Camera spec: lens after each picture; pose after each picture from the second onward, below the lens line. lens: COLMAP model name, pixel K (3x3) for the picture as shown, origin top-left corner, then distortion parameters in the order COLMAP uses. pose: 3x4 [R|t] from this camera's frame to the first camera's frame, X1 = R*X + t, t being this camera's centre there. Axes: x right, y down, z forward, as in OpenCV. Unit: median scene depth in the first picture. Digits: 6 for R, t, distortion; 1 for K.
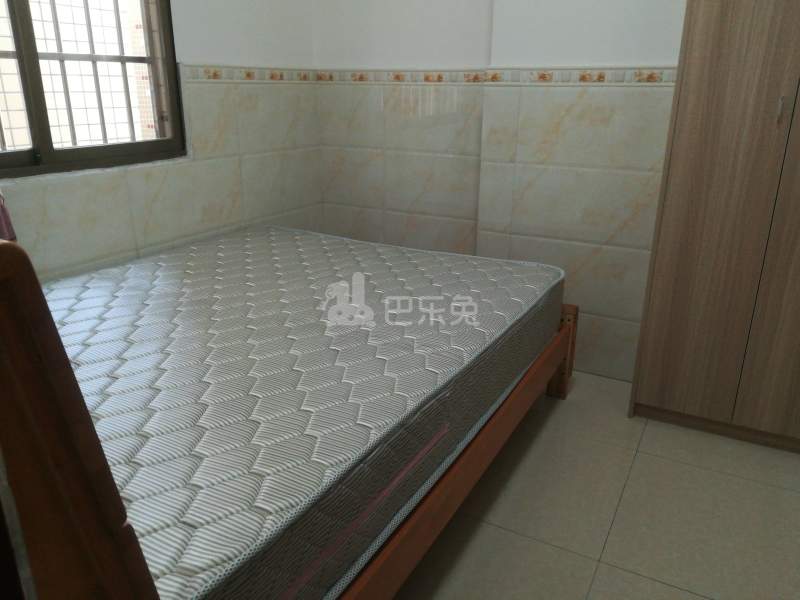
lens RADIAL K [[635.5, 0, 404.2], [0, 635.5, 299.8], [0, 0, 1]] dist [0.015752, -0.047959]
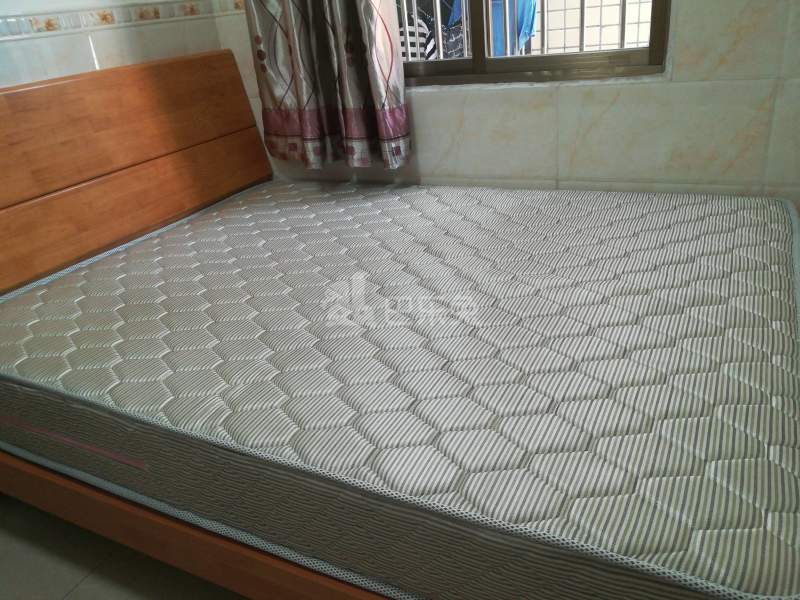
lens RADIAL K [[635.5, 0, 404.5], [0, 635.5, 296.8], [0, 0, 1]] dist [0.015752, -0.047959]
pose [[0.018183, 0.419882, -0.907397, 0.449658], [-0.212864, 0.888366, 0.406810, -0.254823], [0.976913, 0.185755, 0.105531, 0.753074]]
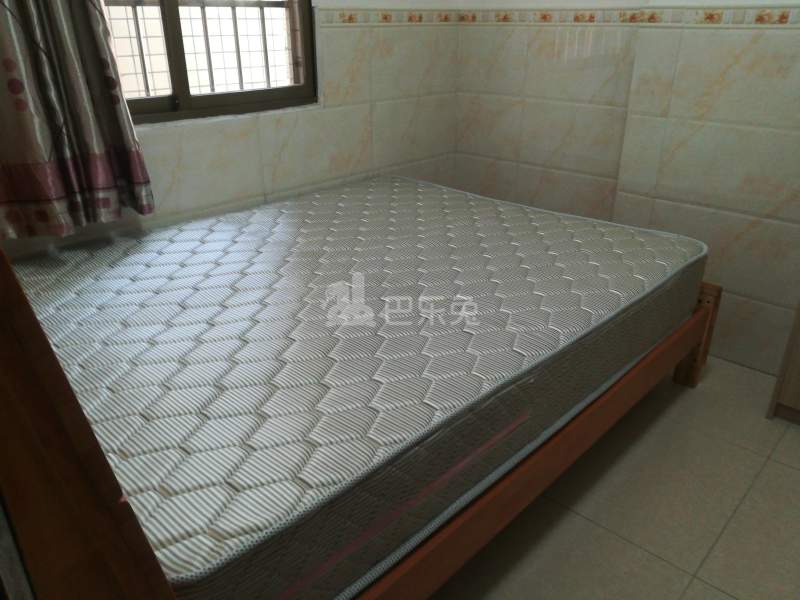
lens RADIAL K [[635.5, 0, 387.7], [0, 635.5, 308.6], [0, 0, 1]] dist [0.015752, -0.047959]
pose [[0.965129, 0.096432, -0.243366, 0.045406], [-0.071959, 0.991593, 0.107537, -0.021850], [0.251690, -0.086275, 0.963955, 0.034520]]
